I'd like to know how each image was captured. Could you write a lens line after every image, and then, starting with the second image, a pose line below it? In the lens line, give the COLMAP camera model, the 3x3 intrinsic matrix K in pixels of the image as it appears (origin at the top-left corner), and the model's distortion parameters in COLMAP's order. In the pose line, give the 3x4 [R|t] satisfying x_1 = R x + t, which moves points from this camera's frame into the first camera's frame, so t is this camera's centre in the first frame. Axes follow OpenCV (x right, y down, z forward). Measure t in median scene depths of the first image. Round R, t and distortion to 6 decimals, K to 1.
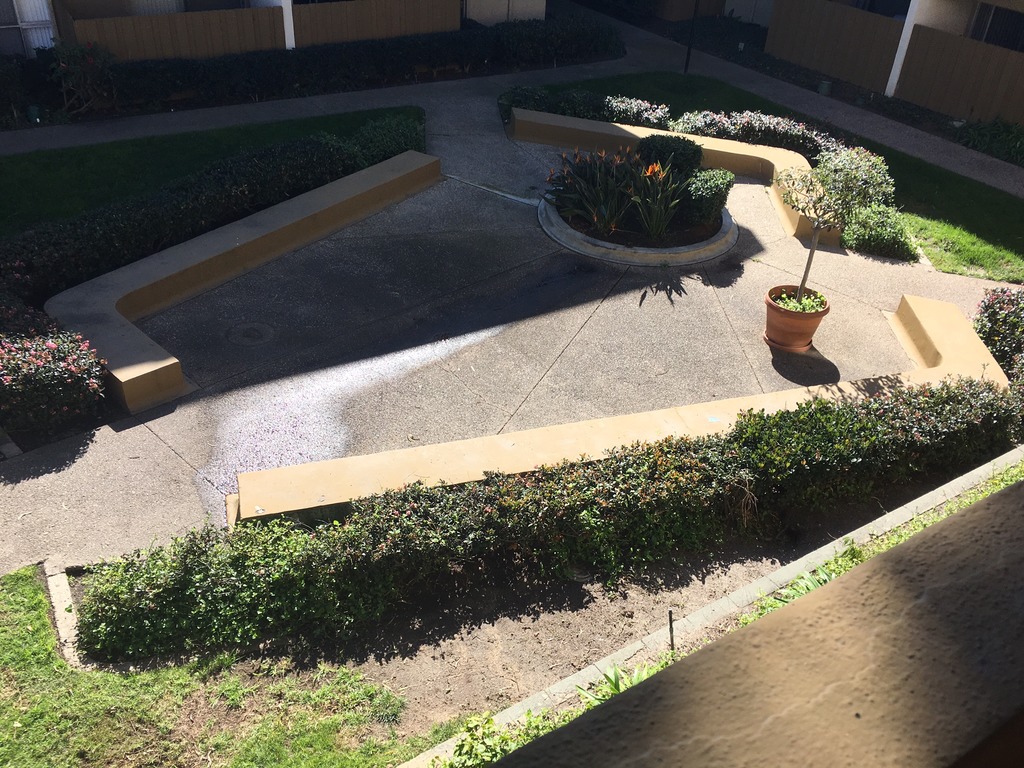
lens RADIAL K [[880.5, 0, 516.1], [0, 880.5, 377.1], [0, 0, 1]] dist [0.094253, -0.128103]
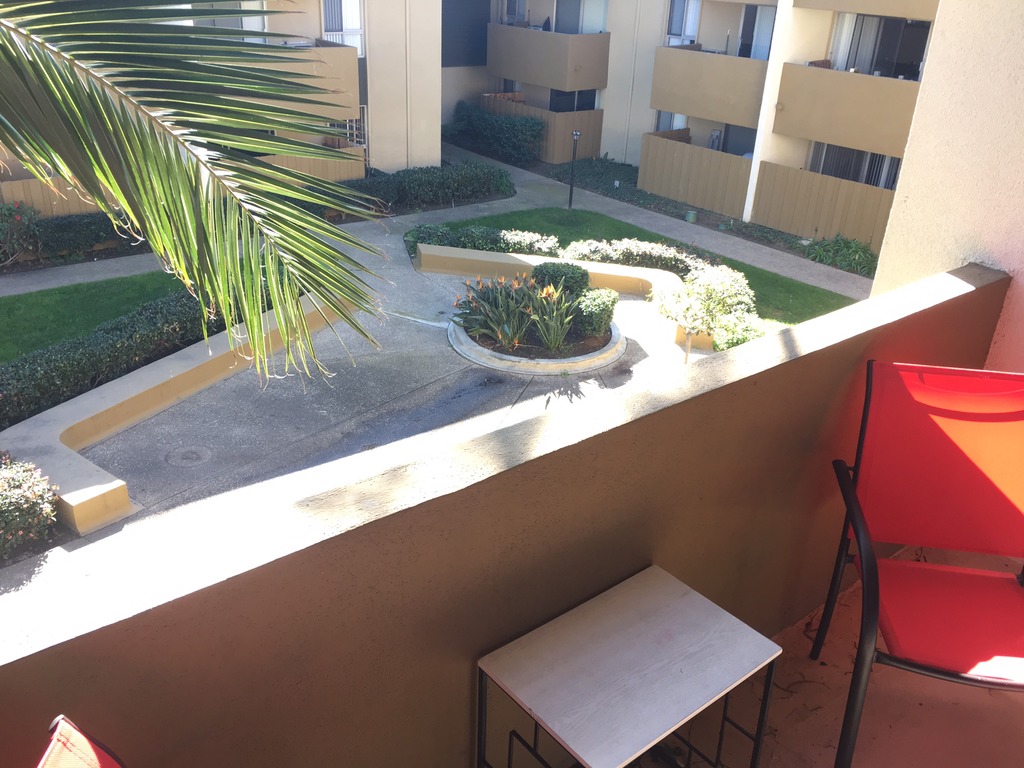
lens RADIAL K [[880.5, 0, 516.1], [0, 880.5, 377.1], [0, 0, 1]] dist [0.094253, -0.128103]
pose [[0.992698, -0.057299, 0.106148, -0.010214], [0.071730, 0.987894, -0.137548, 0.023605], [-0.096982, 0.144158, 0.984791, -0.081562]]
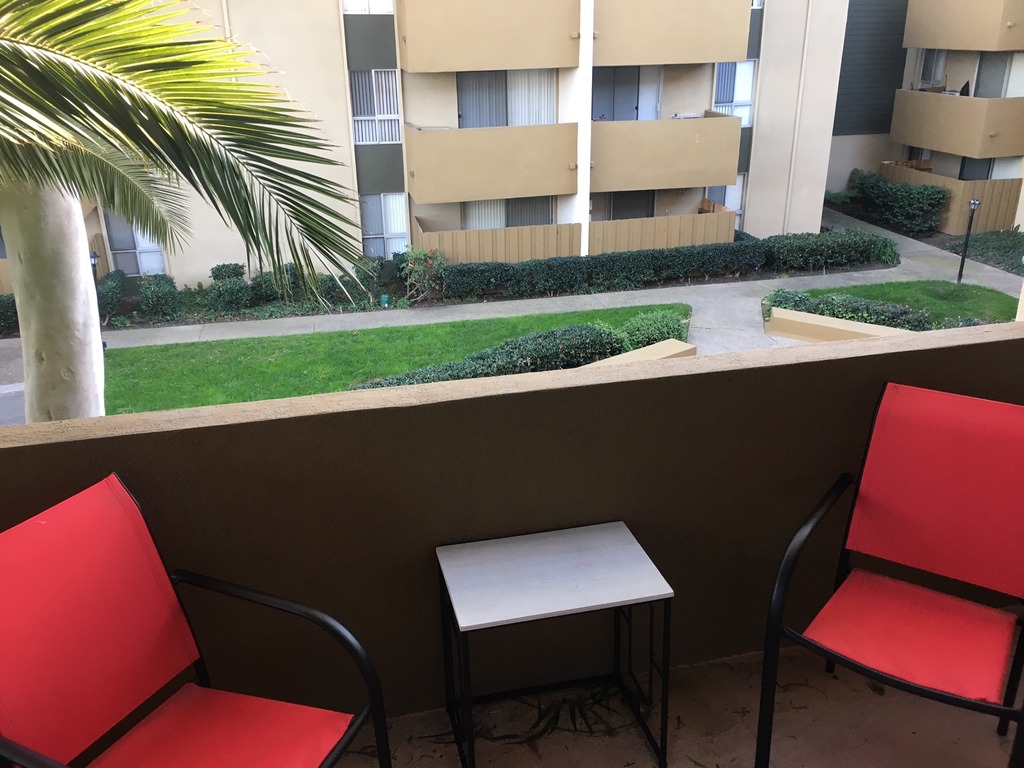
lens RADIAL K [[880.5, 0, 516.1], [0, 880.5, 377.1], [0, 0, 1]] dist [0.094253, -0.128103]
pose [[0.946904, 0.059556, -0.315951, 0.053691], [-0.127116, 0.971975, -0.197752, 0.043256], [0.295319, 0.227415, 0.927938, -0.105961]]
